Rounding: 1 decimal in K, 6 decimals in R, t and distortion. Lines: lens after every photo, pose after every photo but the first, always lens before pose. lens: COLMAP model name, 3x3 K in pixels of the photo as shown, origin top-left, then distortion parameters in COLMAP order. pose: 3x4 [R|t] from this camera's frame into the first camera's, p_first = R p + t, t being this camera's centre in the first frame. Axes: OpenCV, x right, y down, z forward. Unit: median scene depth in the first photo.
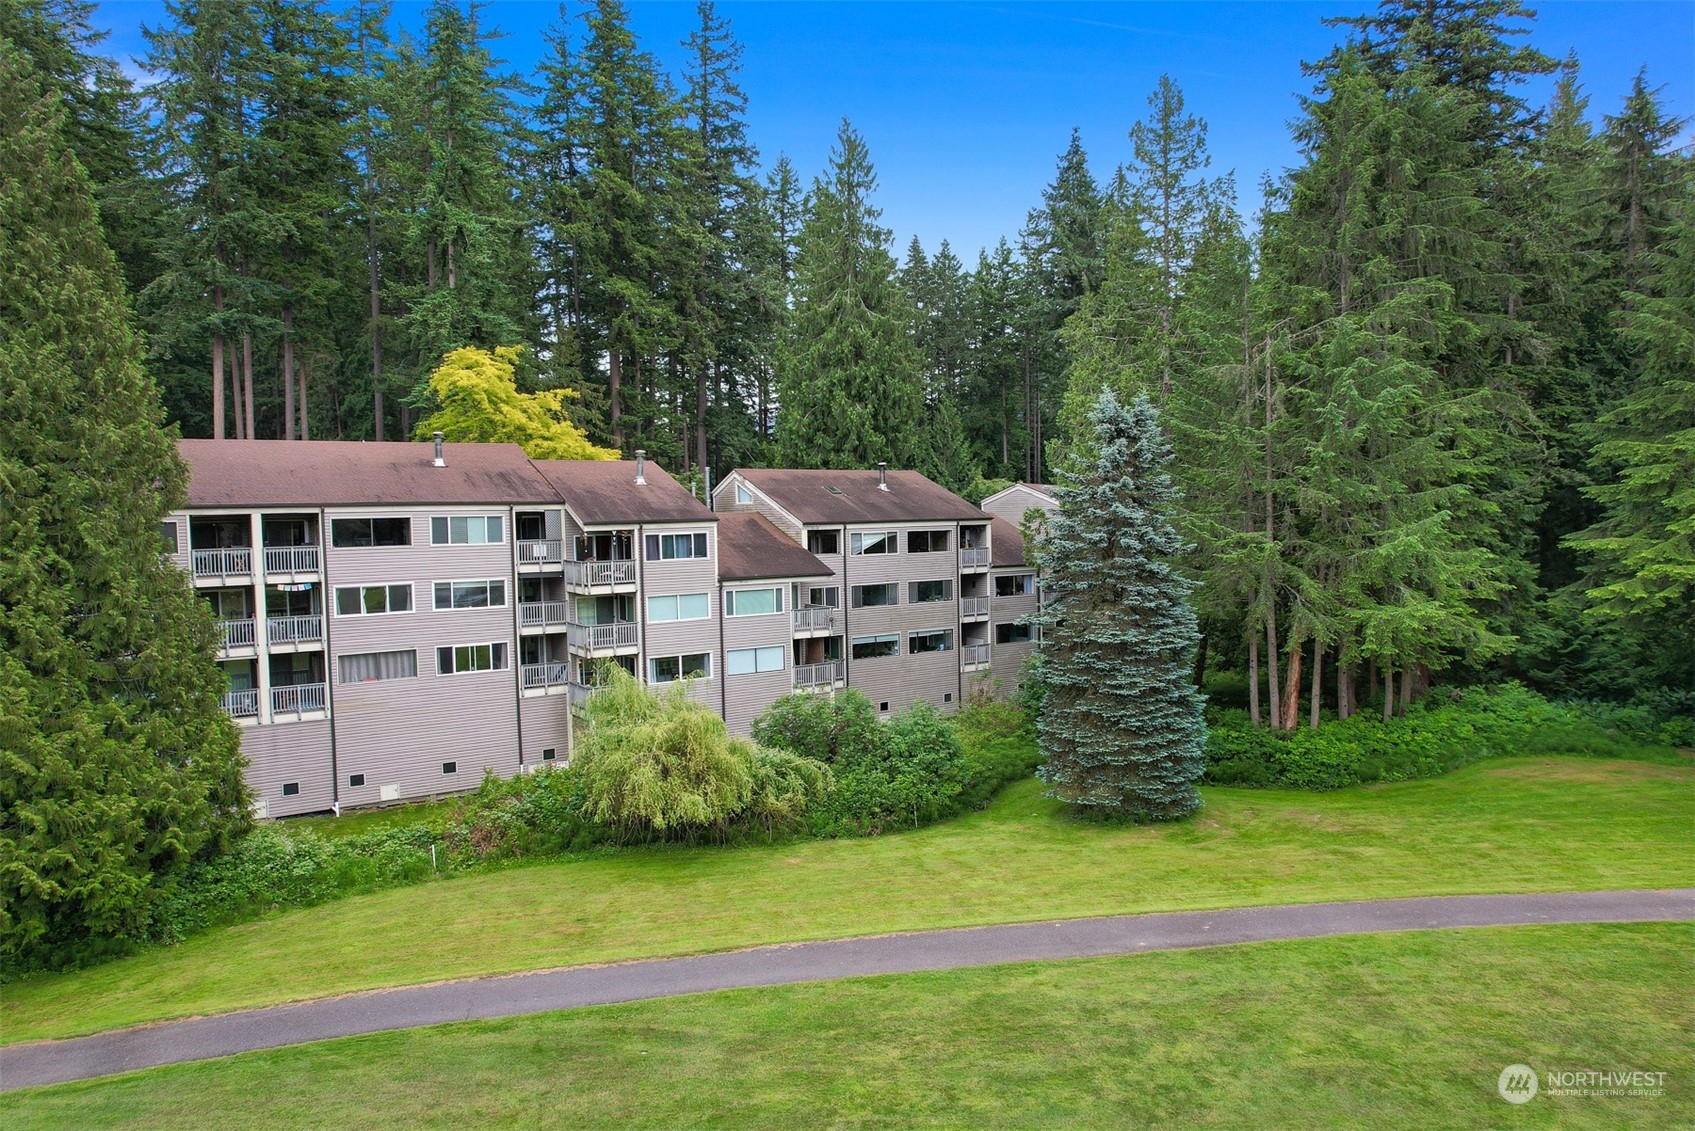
lens RADIAL K [[1086.9, 0, 847.5], [0, 1086.9, 565.5], [0, 0, 1]] dist [0.000066, 0.000017]
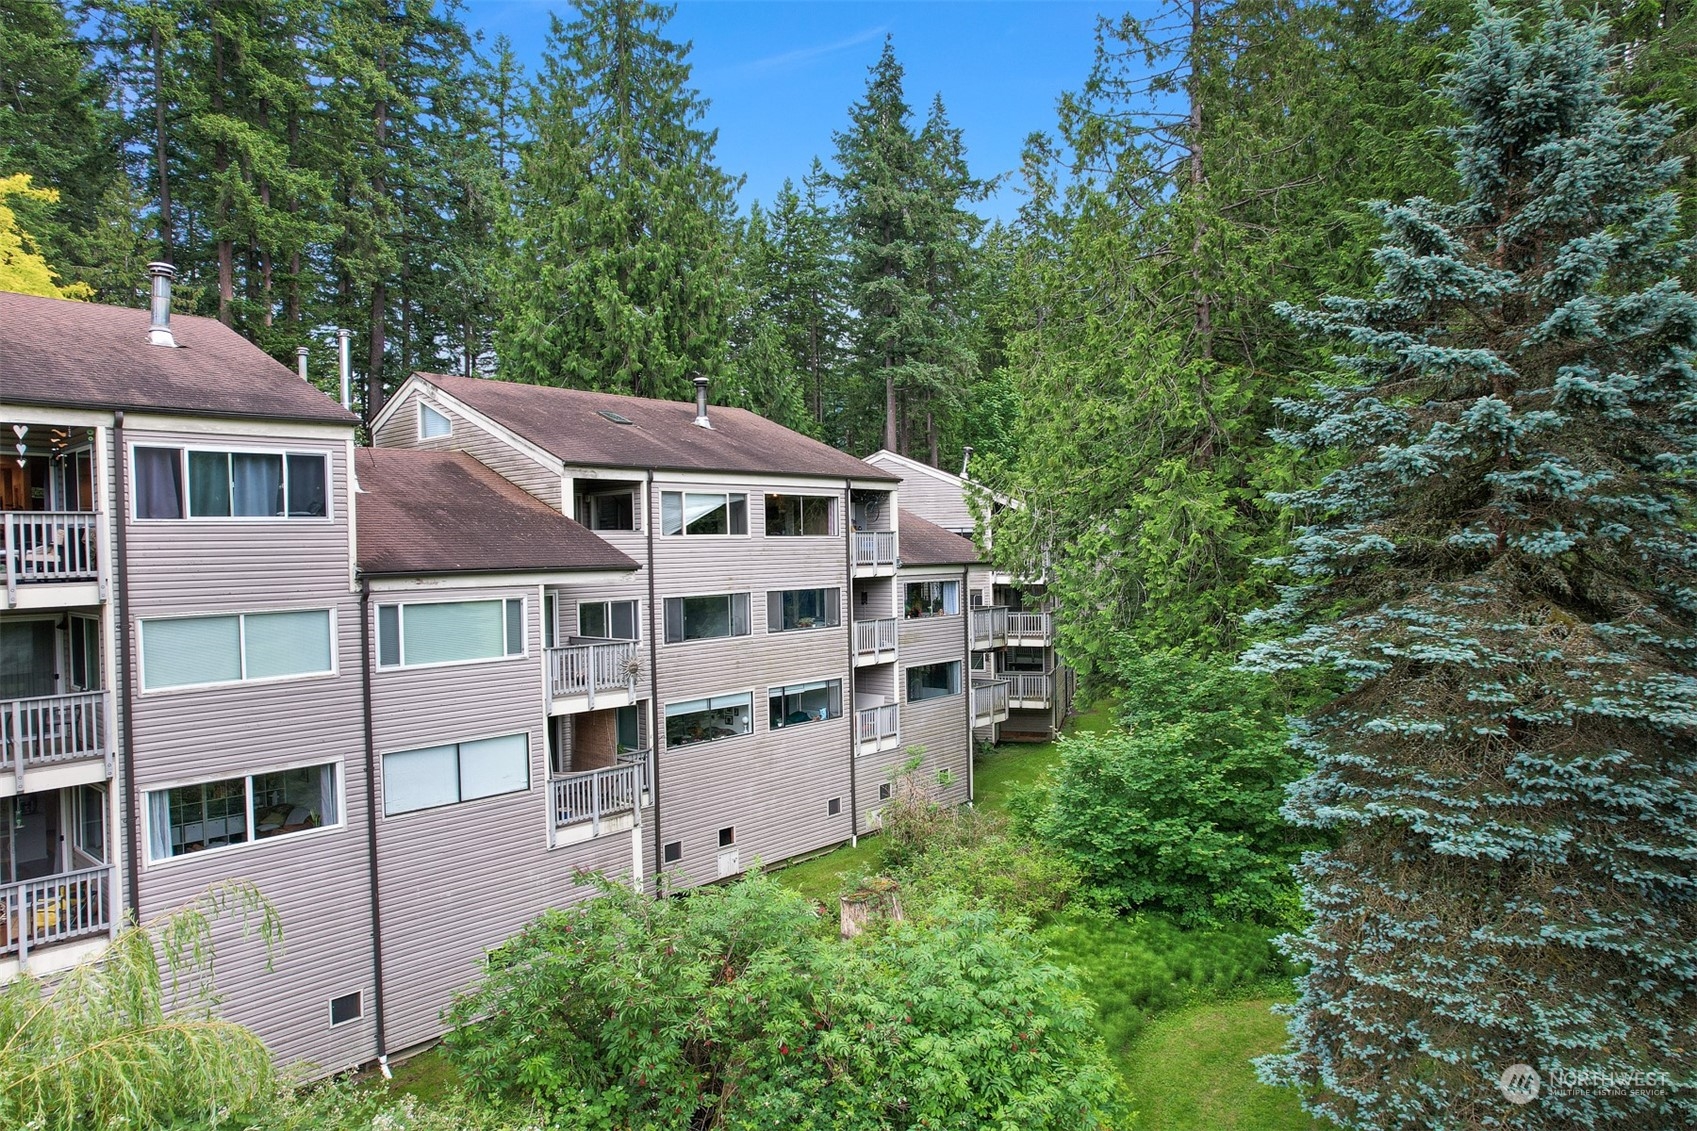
lens RADIAL K [[1084.6, 0, 848.5], [0, 1084.6, 565.5], [0, 0, 1]] dist [-0.044434, 0.002971]
pose [[0.966381, -0.004846, 0.257068, -0.040370], [0.014376, 0.999277, -0.035206, 0.022094], [-0.256712, 0.037718, 0.965752, 0.496631]]
